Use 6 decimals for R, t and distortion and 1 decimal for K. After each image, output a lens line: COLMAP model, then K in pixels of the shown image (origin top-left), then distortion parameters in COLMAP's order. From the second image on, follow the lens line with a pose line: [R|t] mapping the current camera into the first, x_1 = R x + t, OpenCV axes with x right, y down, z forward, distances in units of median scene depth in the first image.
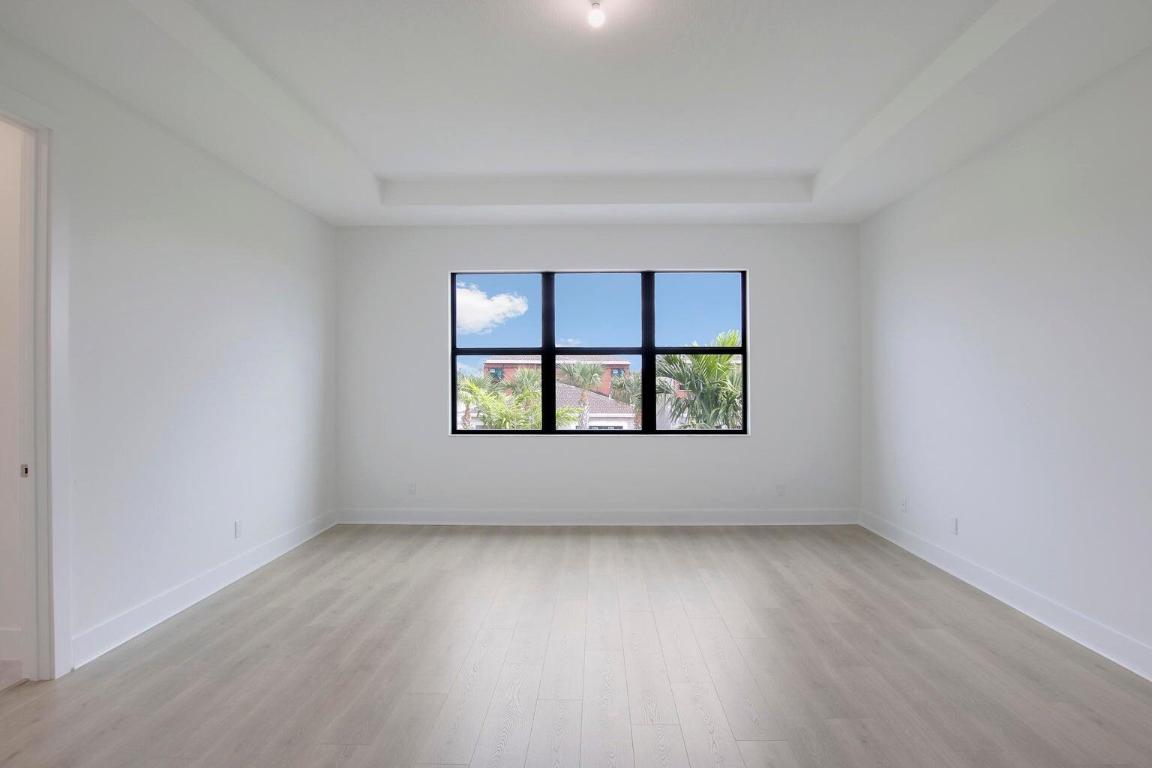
lens RADIAL K [[639.4, 0, 576.0], [0, 639.4, 384.0], [0, 0, 1]] dist [0.017763, 0.000201]
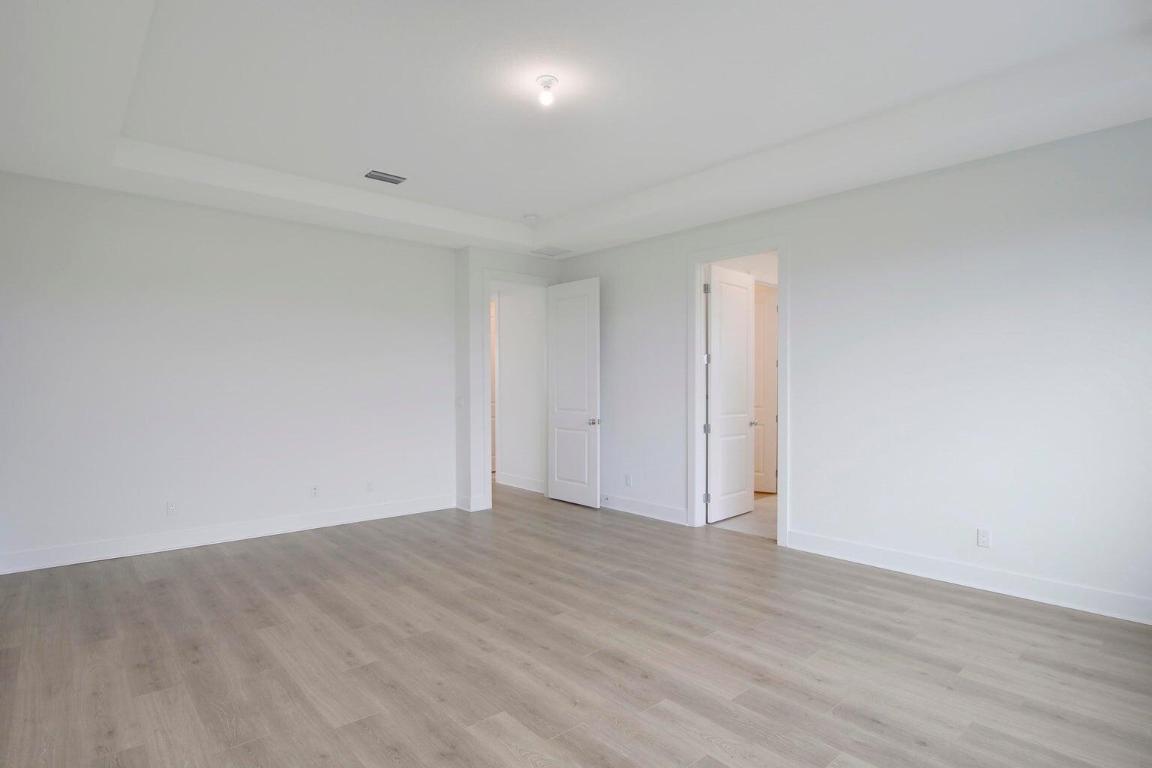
lens RADIAL K [[611.0, 0, 586.5], [0, 611.0, 388.9], [0, 0, 1]] dist [-0.002771, -0.000479]
pose [[-0.728390, -0.000105, -0.685163, 0.379712], [-0.001048, 0.999999, 0.000960, 0.000827], [0.685162, 0.001418, -0.728389, 0.897489]]
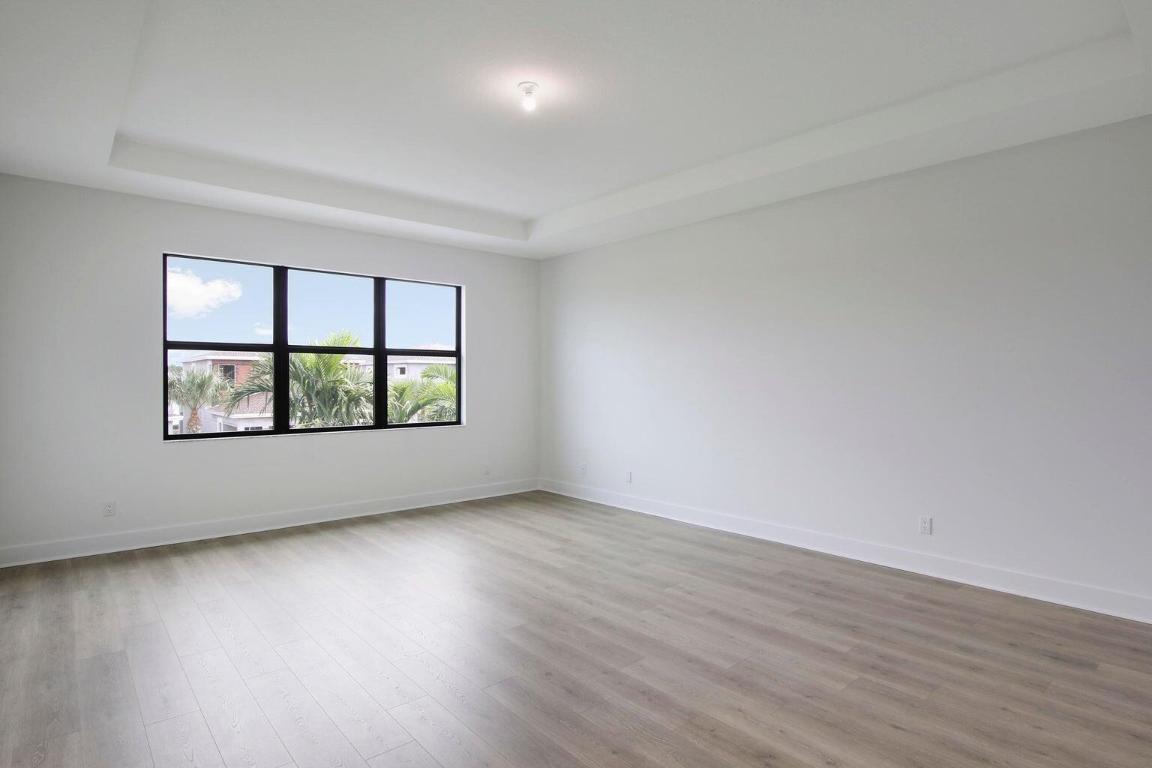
lens RADIAL K [[611.0, 0, 586.5], [0, 611.0, 388.9], [0, 0, 1]] dist [-0.002771, -0.000479]
pose [[0.740228, -0.006625, 0.672324, -0.323312], [-0.000248, 0.999949, 0.010128, 0.000325], [-0.672356, -0.007664, 0.740188, 0.006798]]
